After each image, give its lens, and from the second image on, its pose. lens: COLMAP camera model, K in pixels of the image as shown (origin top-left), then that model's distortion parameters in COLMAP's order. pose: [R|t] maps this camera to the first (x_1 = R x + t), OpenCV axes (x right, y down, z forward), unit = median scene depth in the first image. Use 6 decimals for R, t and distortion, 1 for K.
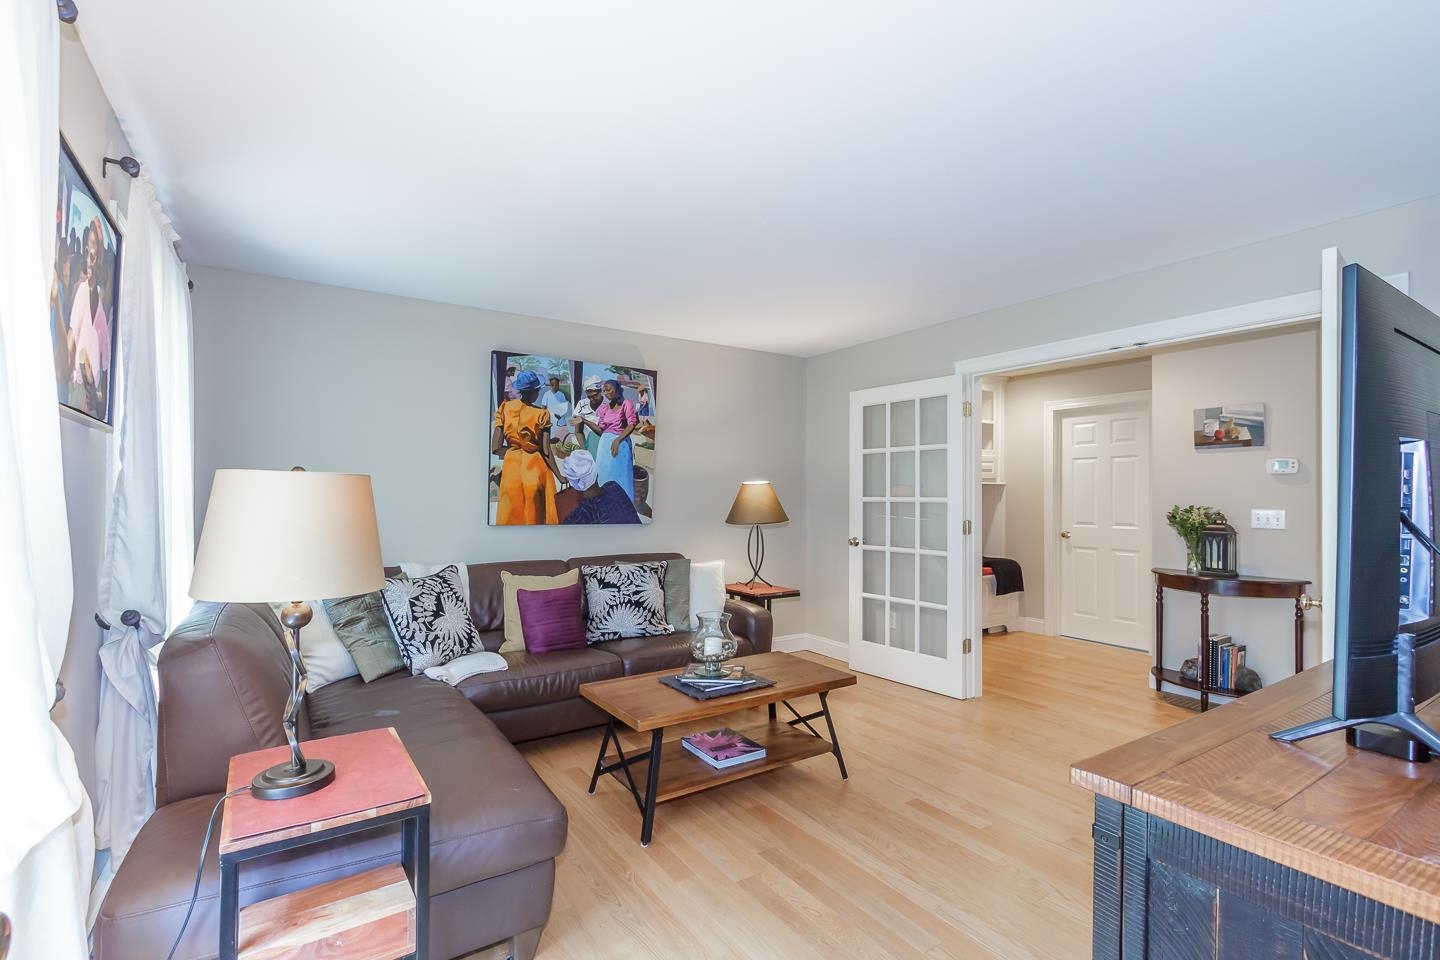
lens RADIAL K [[681.3, 0, 717.4], [0, 681.3, 482.0], [0, 0, 1]] dist [0.006611, -0.004057]
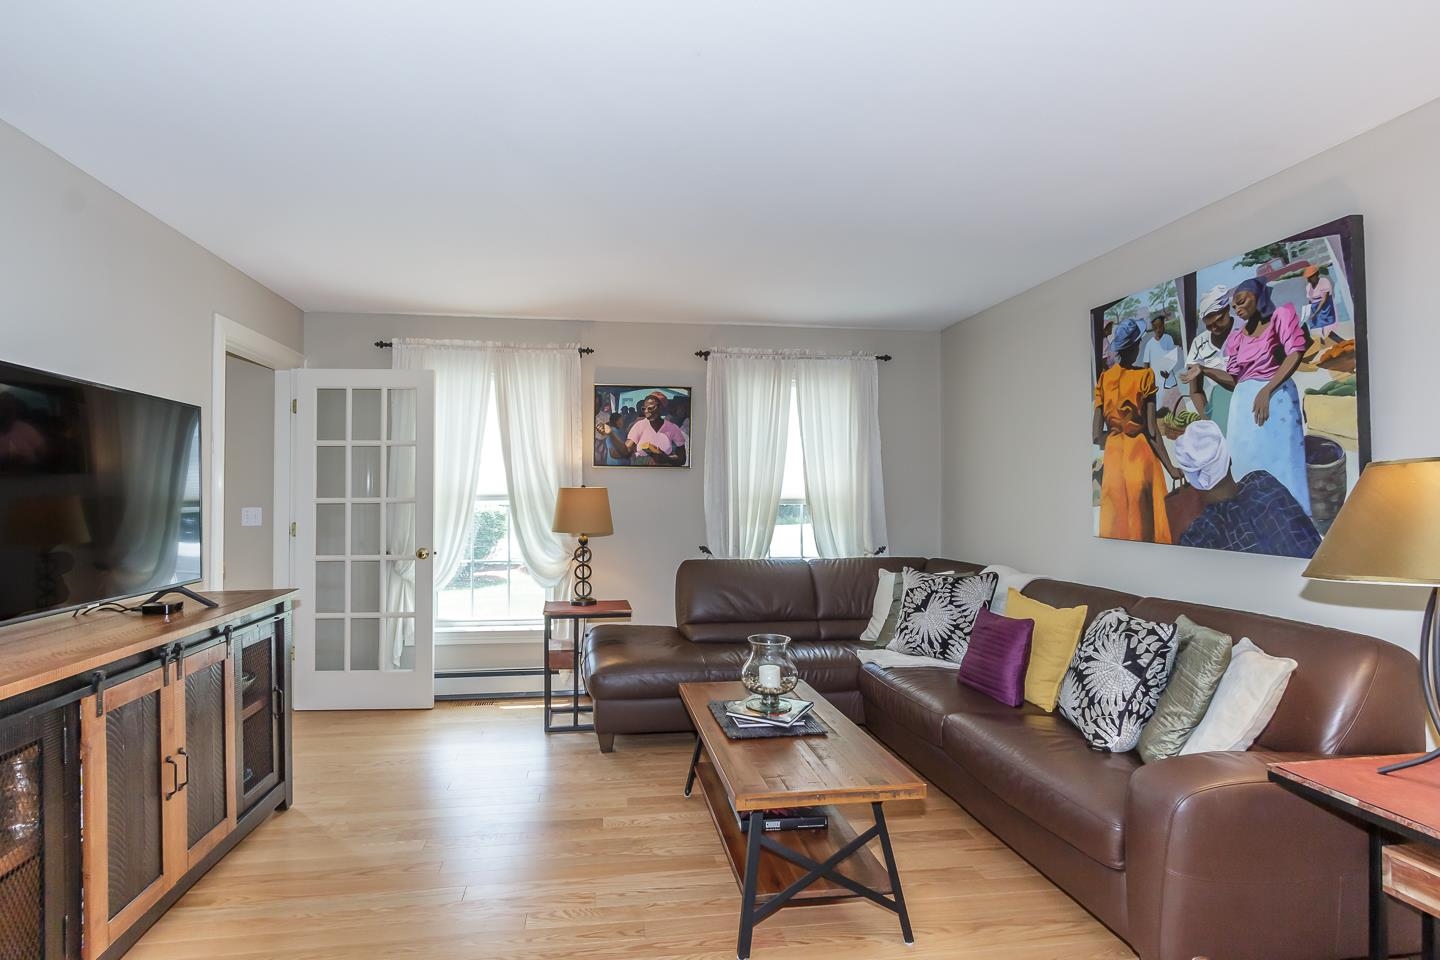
lens RADIAL K [[681.3, 0, 722.9], [0, 681.3, 488.4], [0, 0, 1]] dist [0.006611, -0.004057]
pose [[-0.400455, -0.015049, -0.916193, 0.509524], [0.007503, 0.999778, -0.019701, 0.020018], [0.916286, -0.014763, -0.400253, 0.864305]]
